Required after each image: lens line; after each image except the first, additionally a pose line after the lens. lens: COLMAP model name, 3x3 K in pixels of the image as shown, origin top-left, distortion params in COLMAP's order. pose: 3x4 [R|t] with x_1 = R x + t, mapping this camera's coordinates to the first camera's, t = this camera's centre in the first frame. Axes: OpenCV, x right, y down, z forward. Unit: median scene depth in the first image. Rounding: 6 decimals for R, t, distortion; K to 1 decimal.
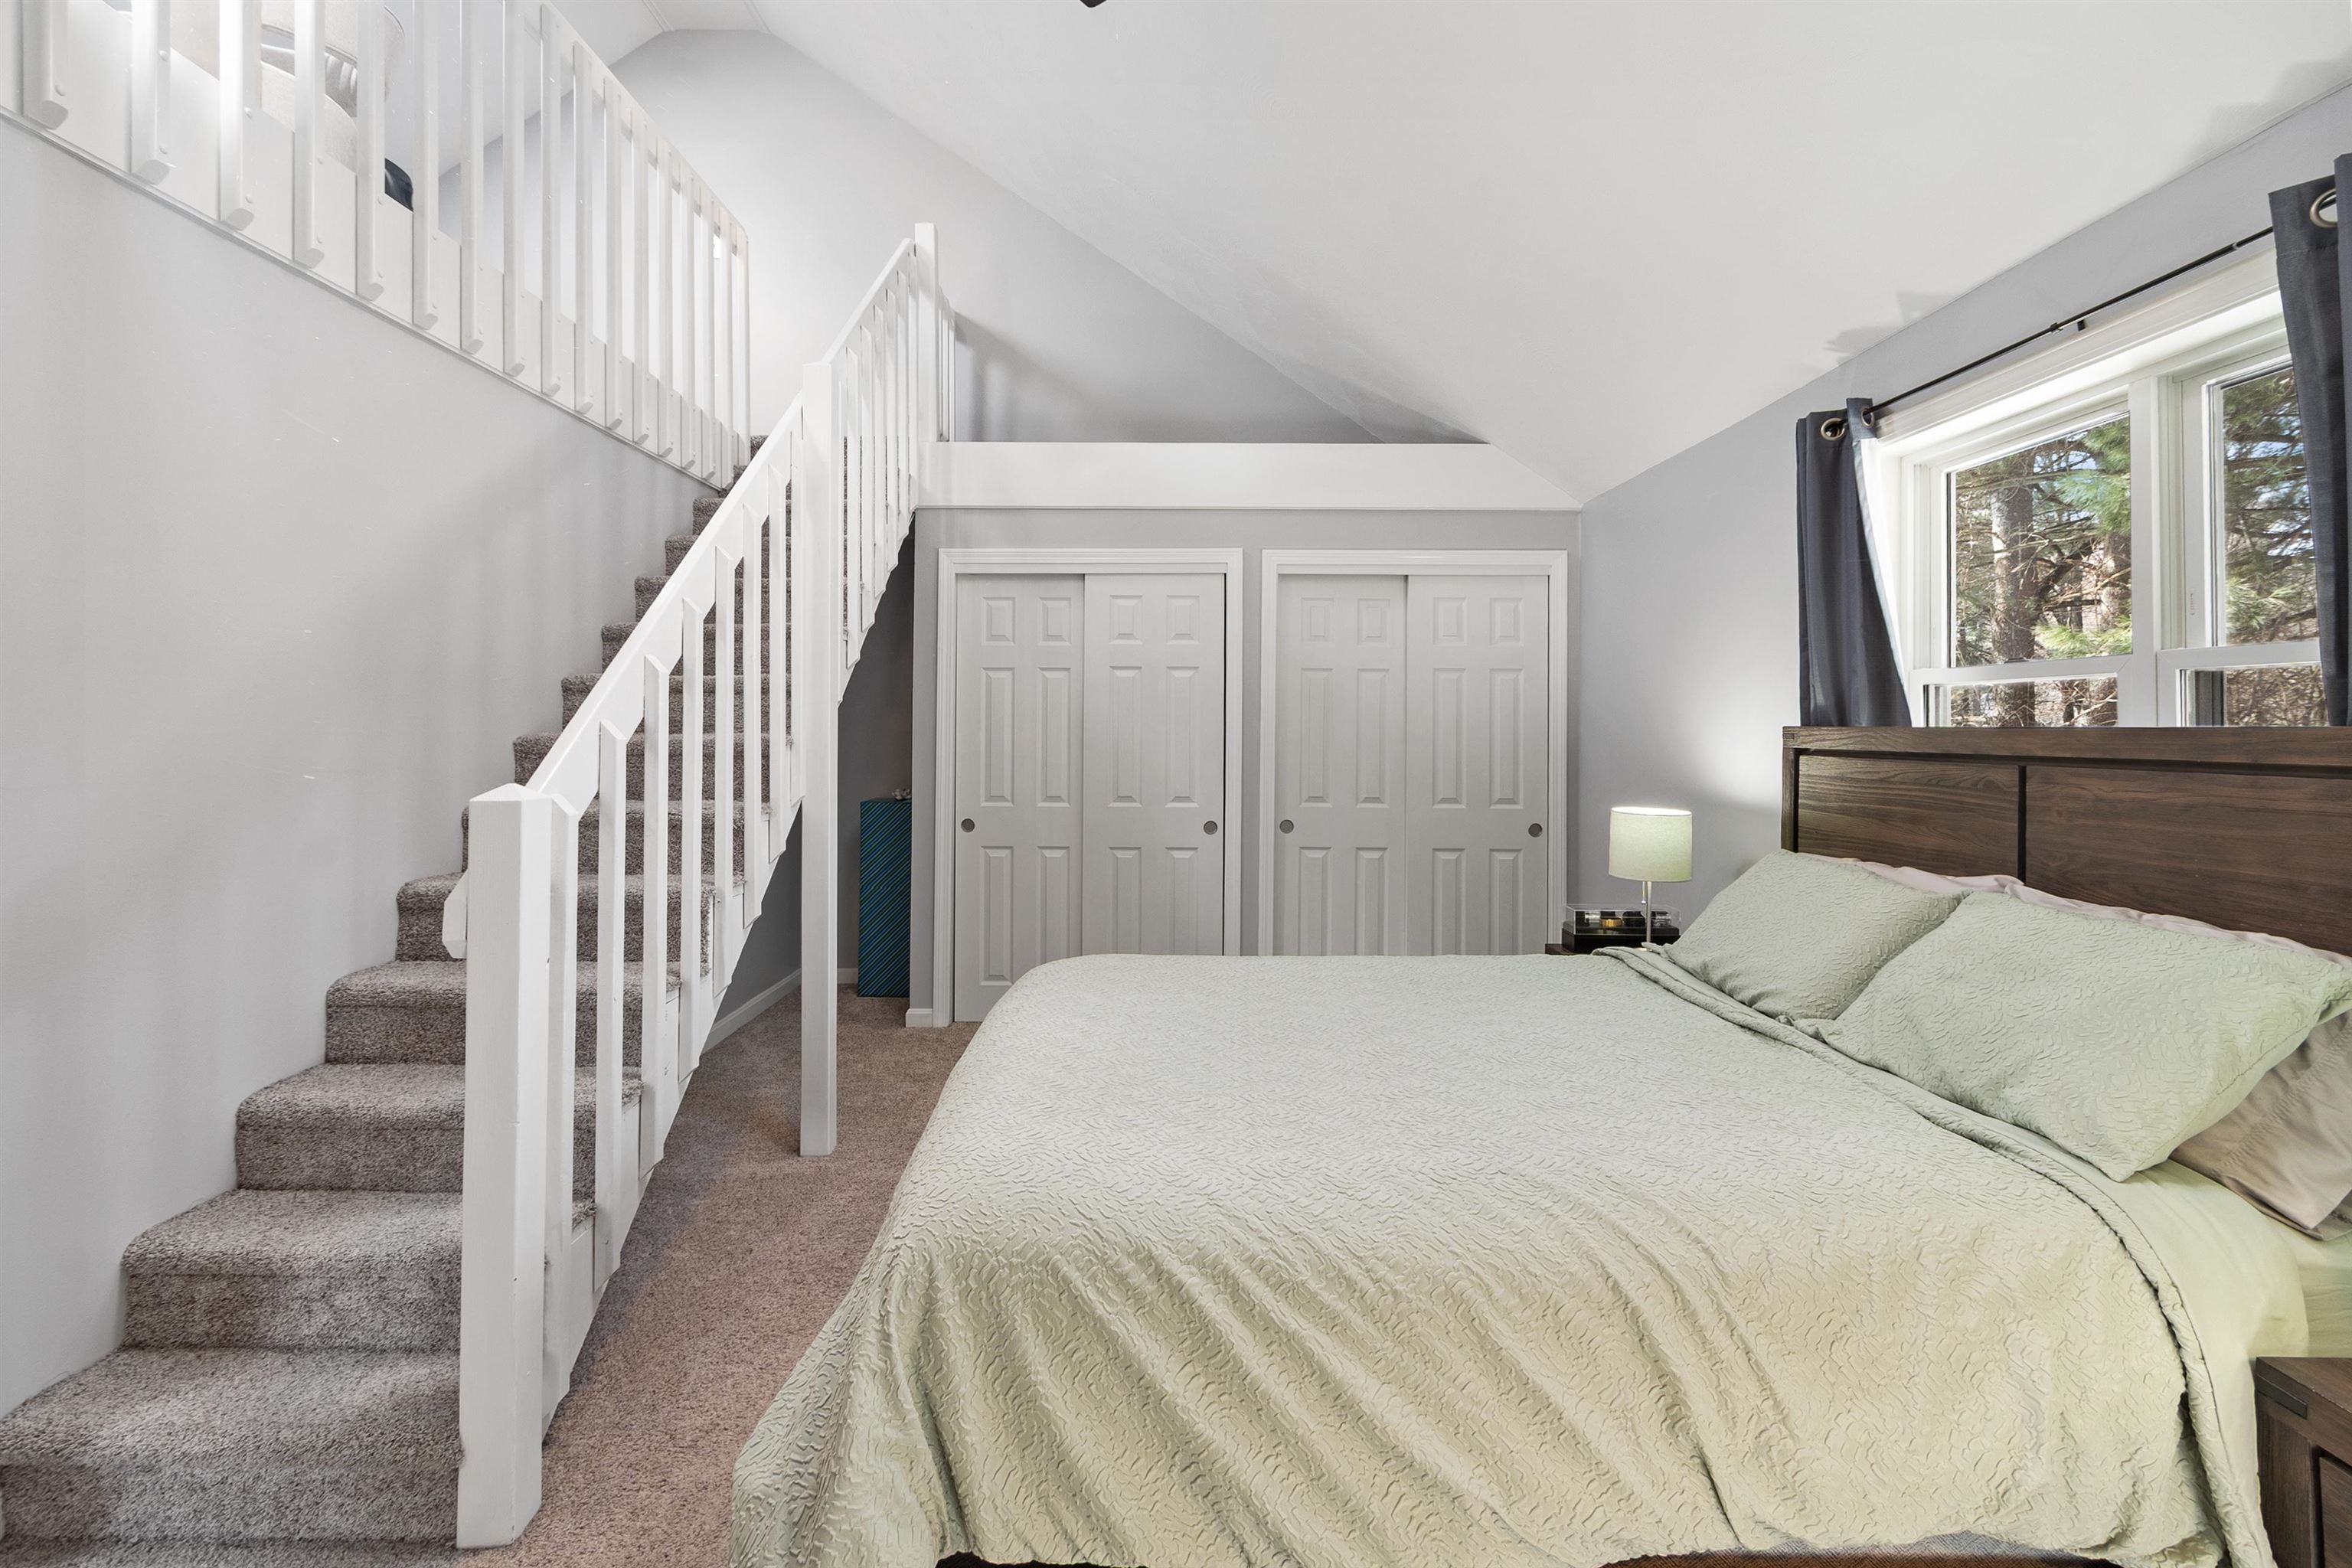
lens RADIAL K [[1030.0, 0, 1126.6], [0, 1030.0, 714.3], [0, 0, 1]] dist [0.001711, -0.000619]
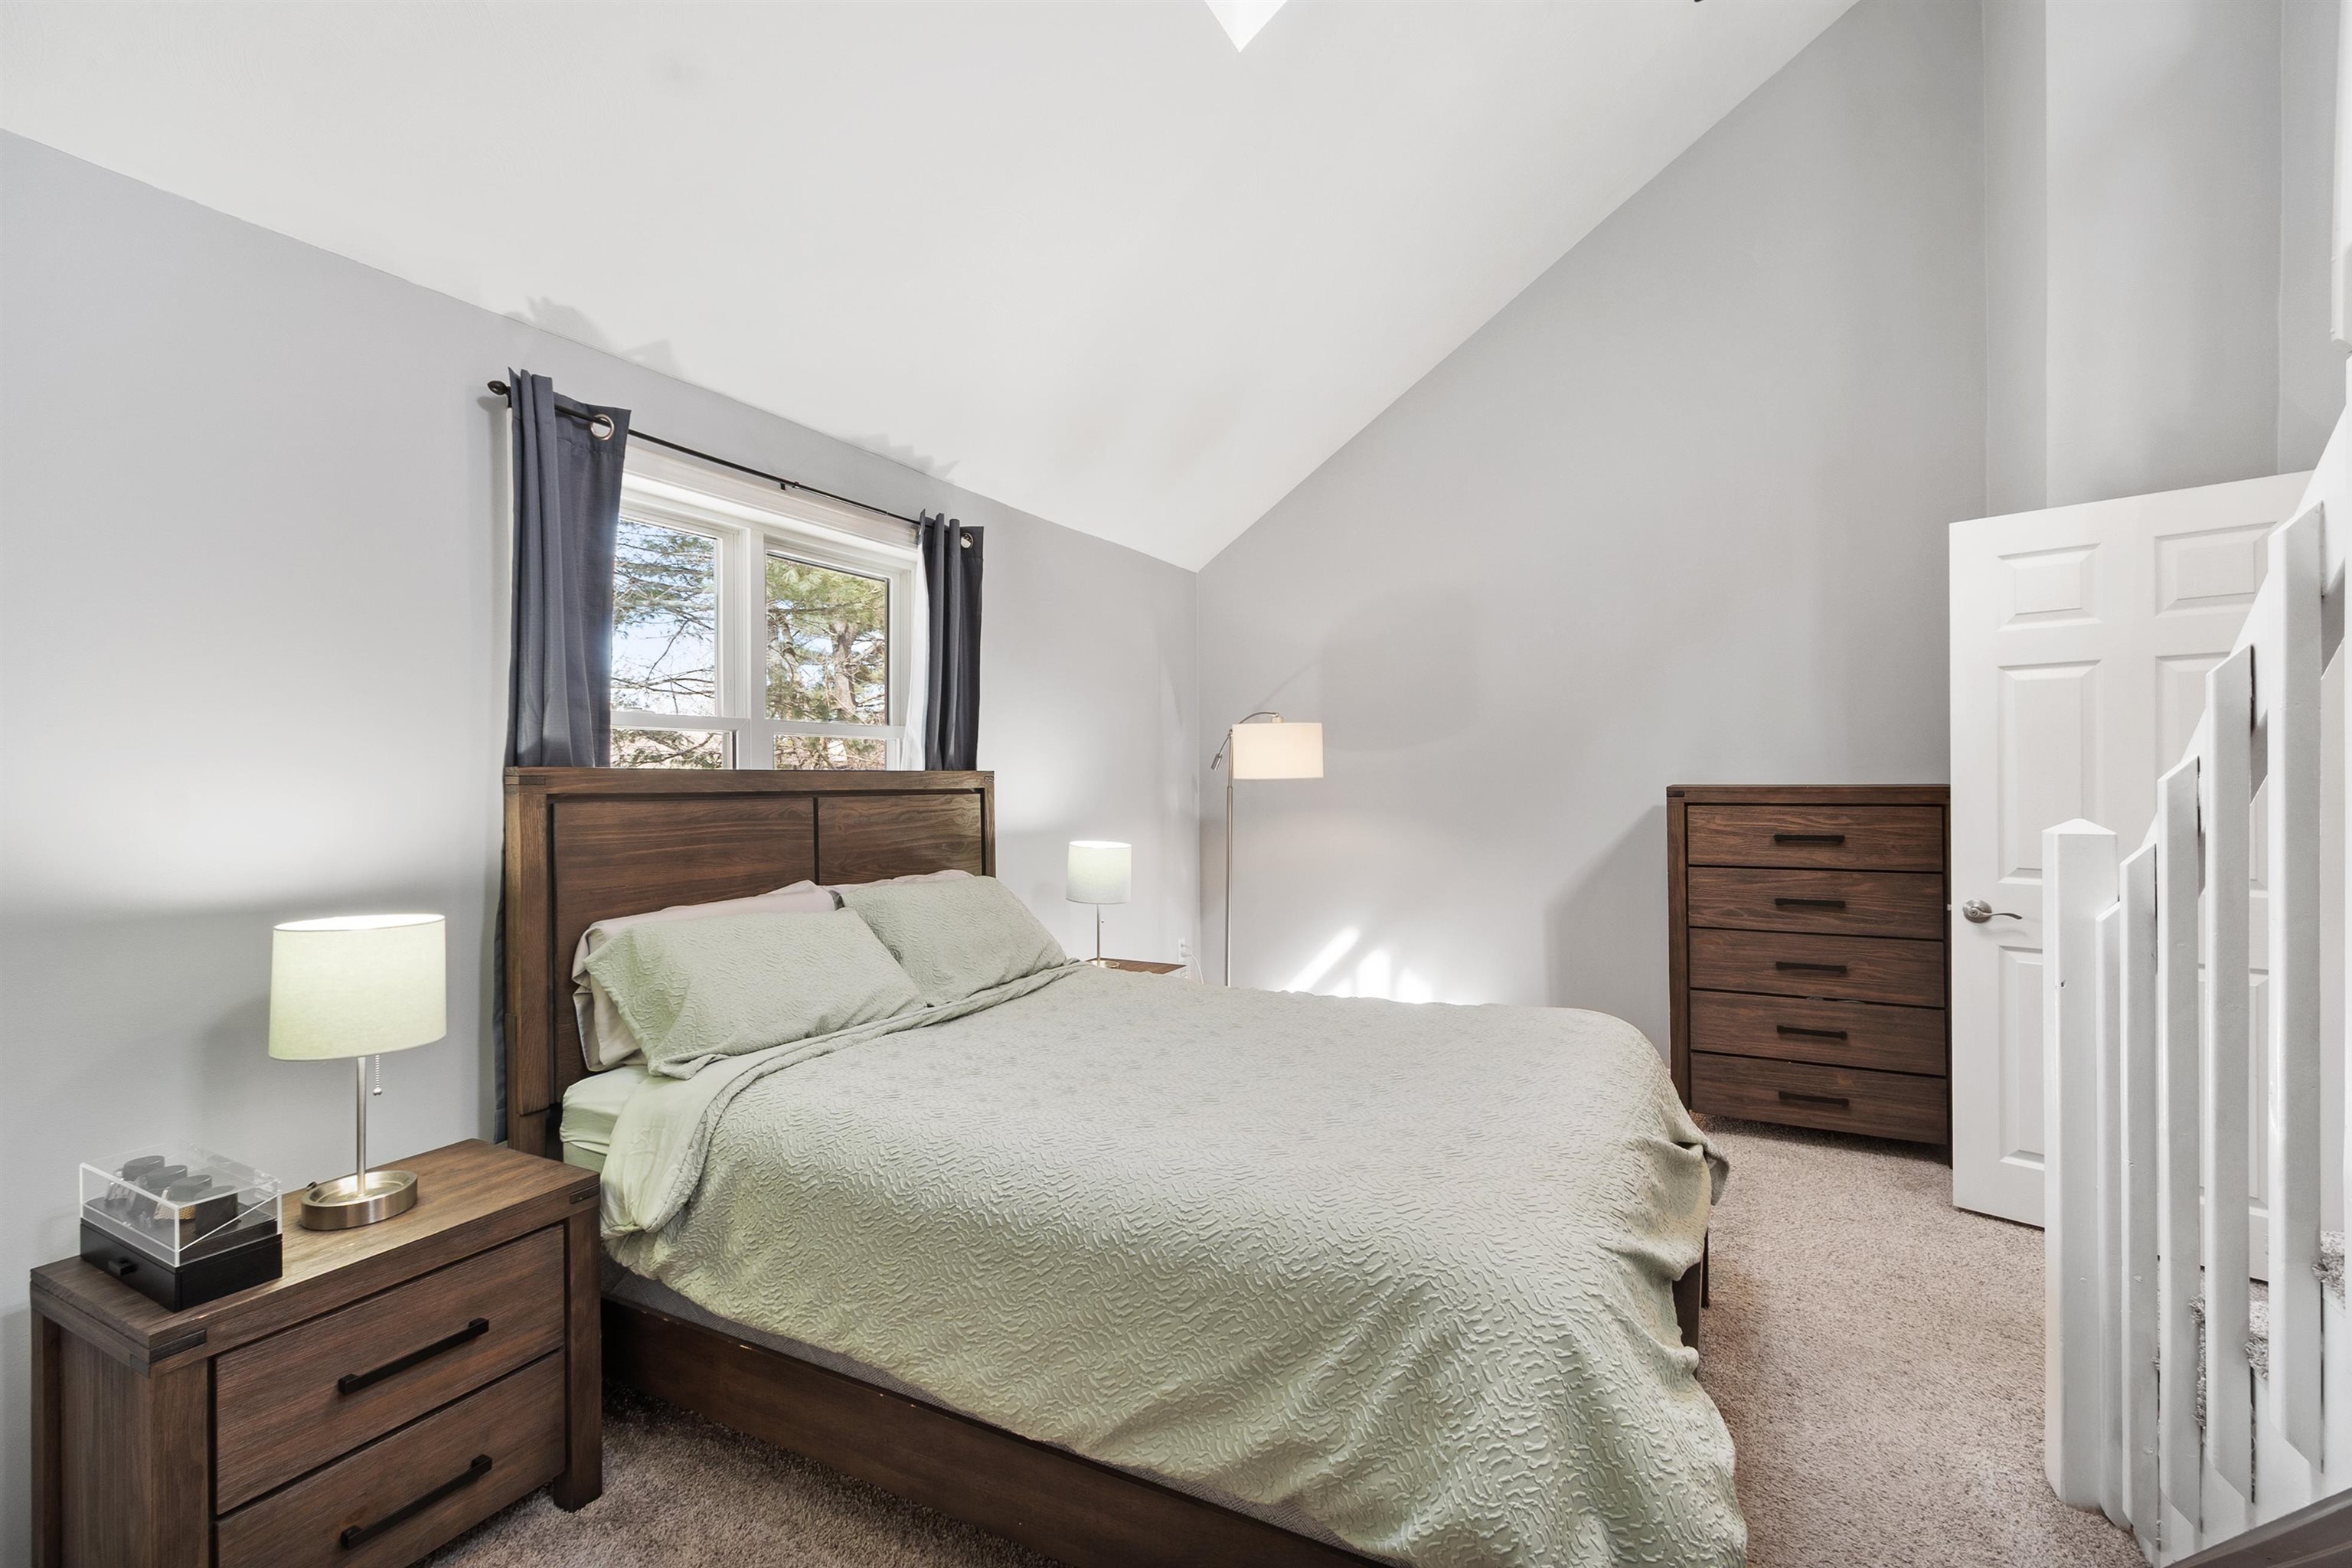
lens RADIAL K [[1030.0, 0, 1189.9], [0, 1030.0, 773.7], [0, 0, 1]] dist [0.001711, -0.000619]
pose [[-0.893292, 0.003066, 0.449467, -0.153096], [-0.003589, 0.999896, -0.013953, 0.026367], [-0.449463, -0.014077, -0.893188, 1.522876]]
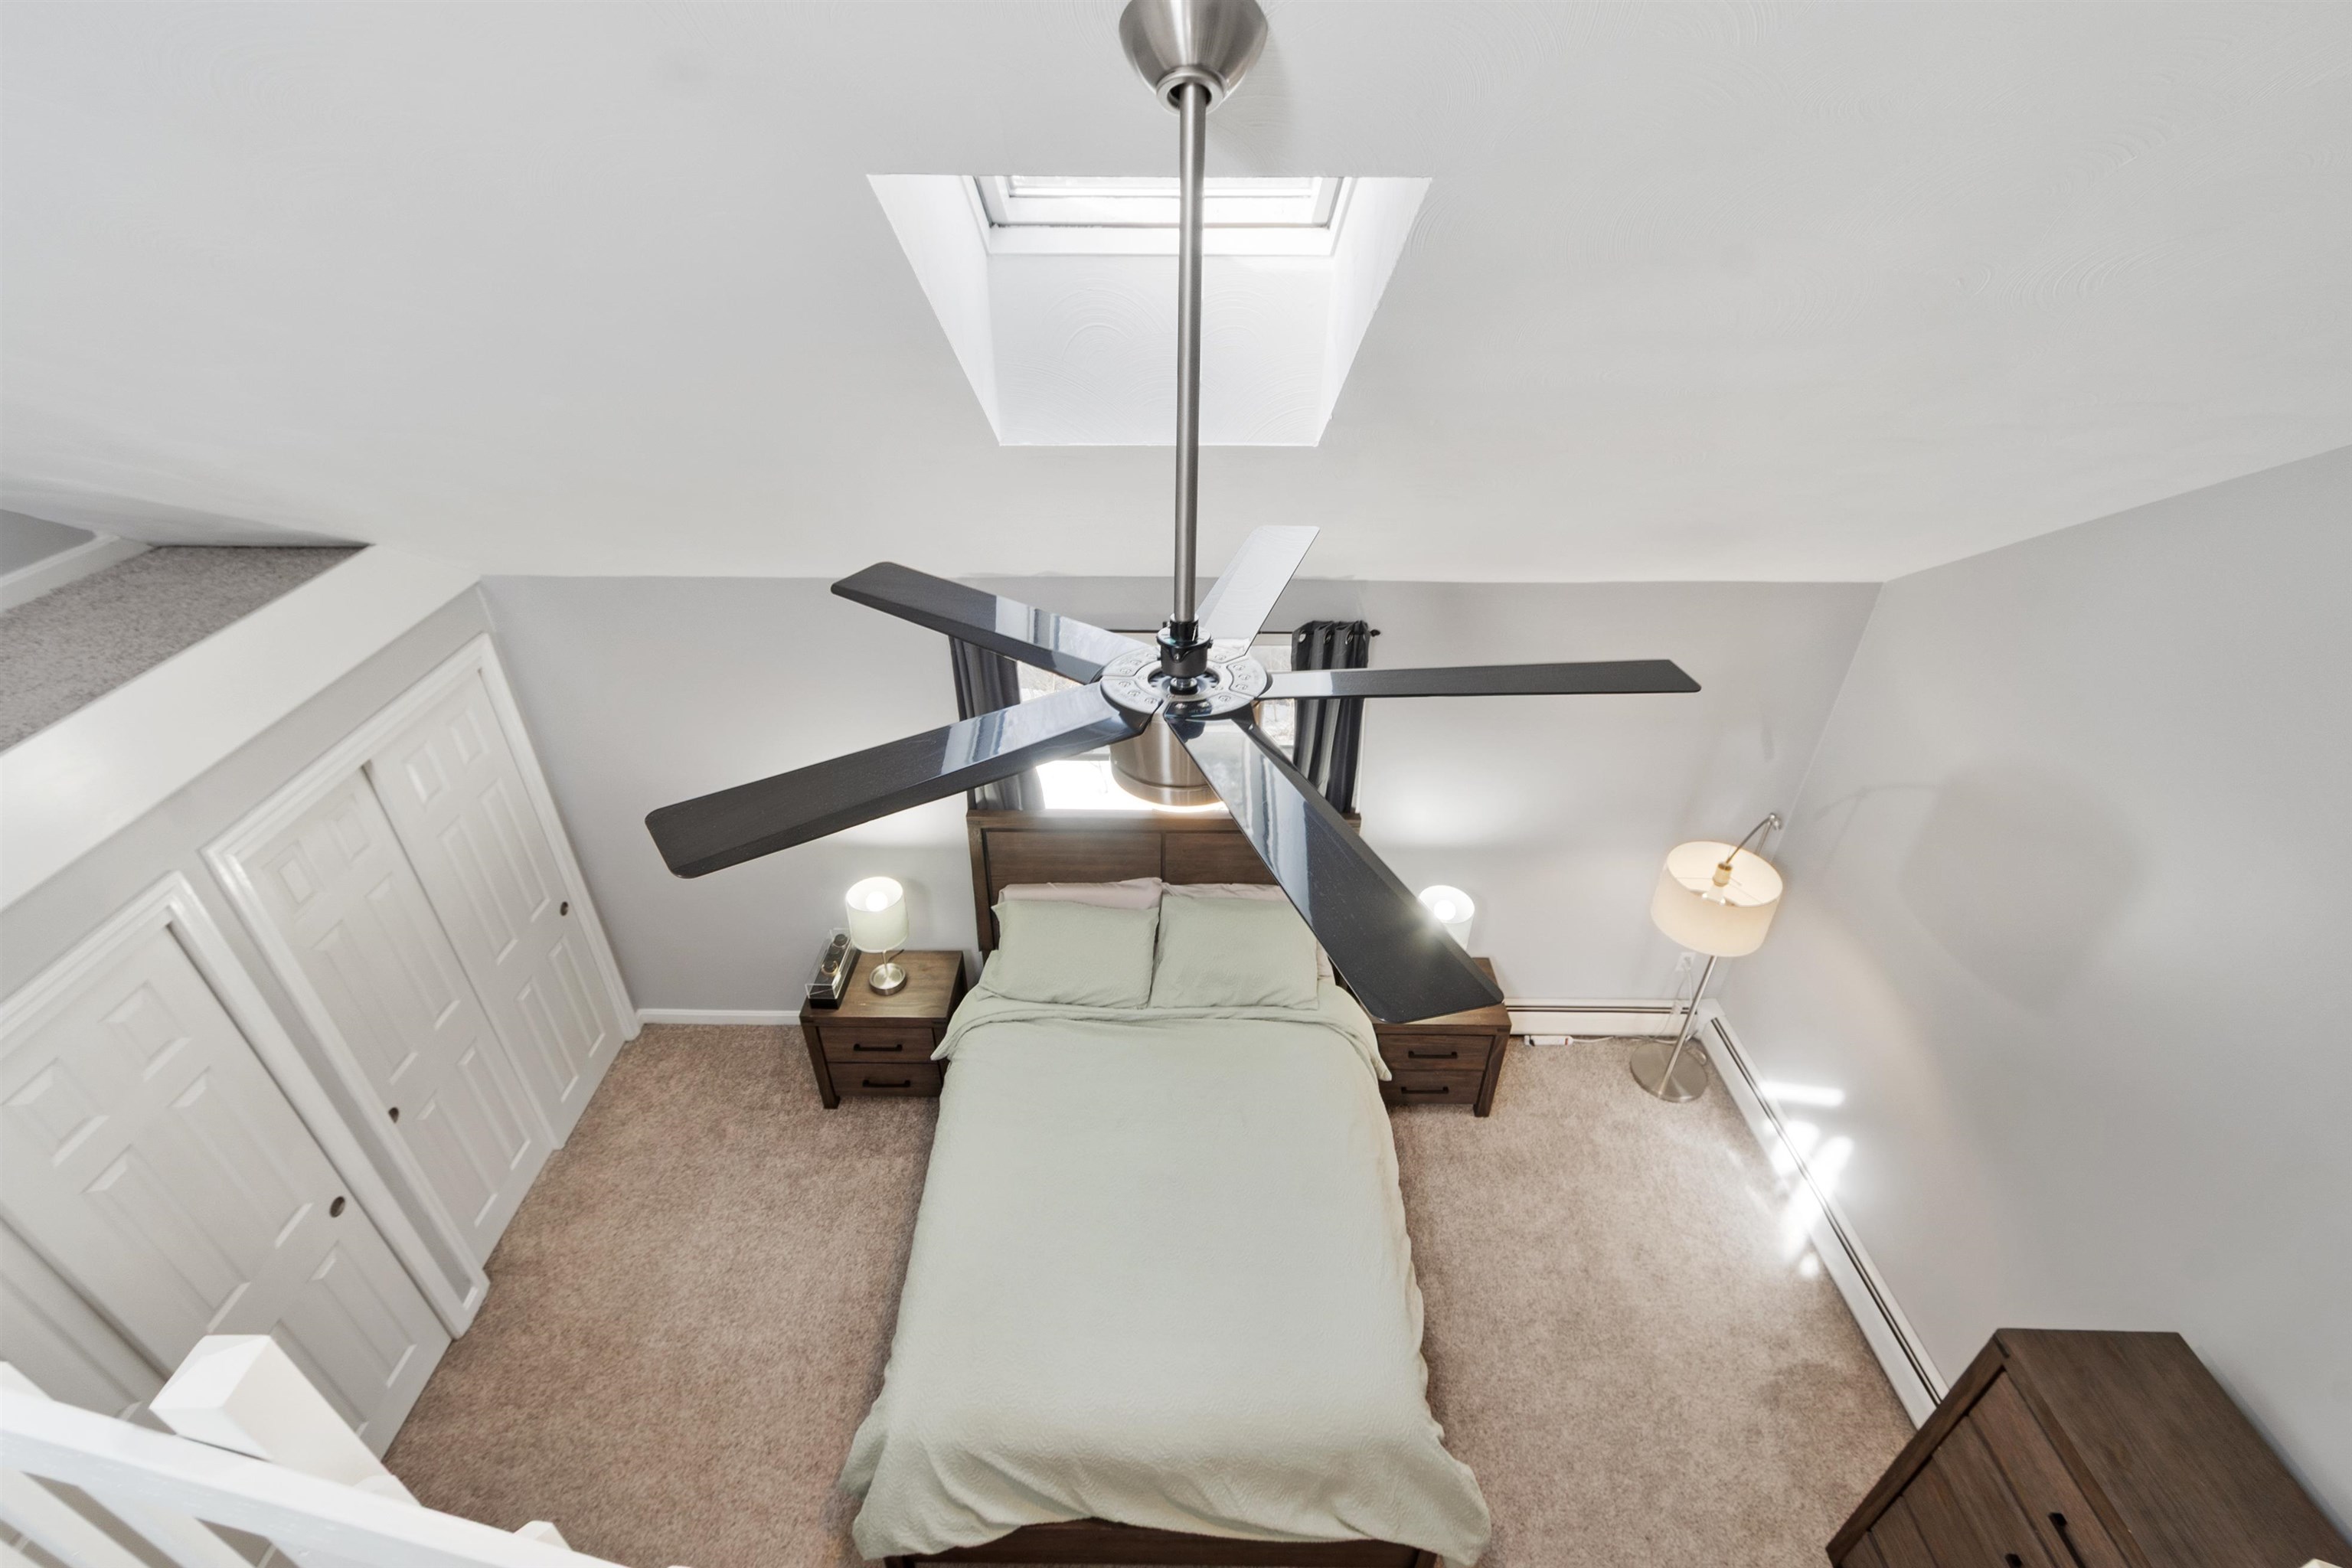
lens RADIAL K [[1030.0, 0, 1169.8], [0, 1030.0, 789.8], [0, 0, 1]] dist [0.001711, -0.000619]
pose [[0.013392, -0.556209, 0.830934, -0.601212], [-0.020735, 0.830676, 0.556370, -0.887235], [-0.999695, -0.024680, -0.000409, 0.746789]]
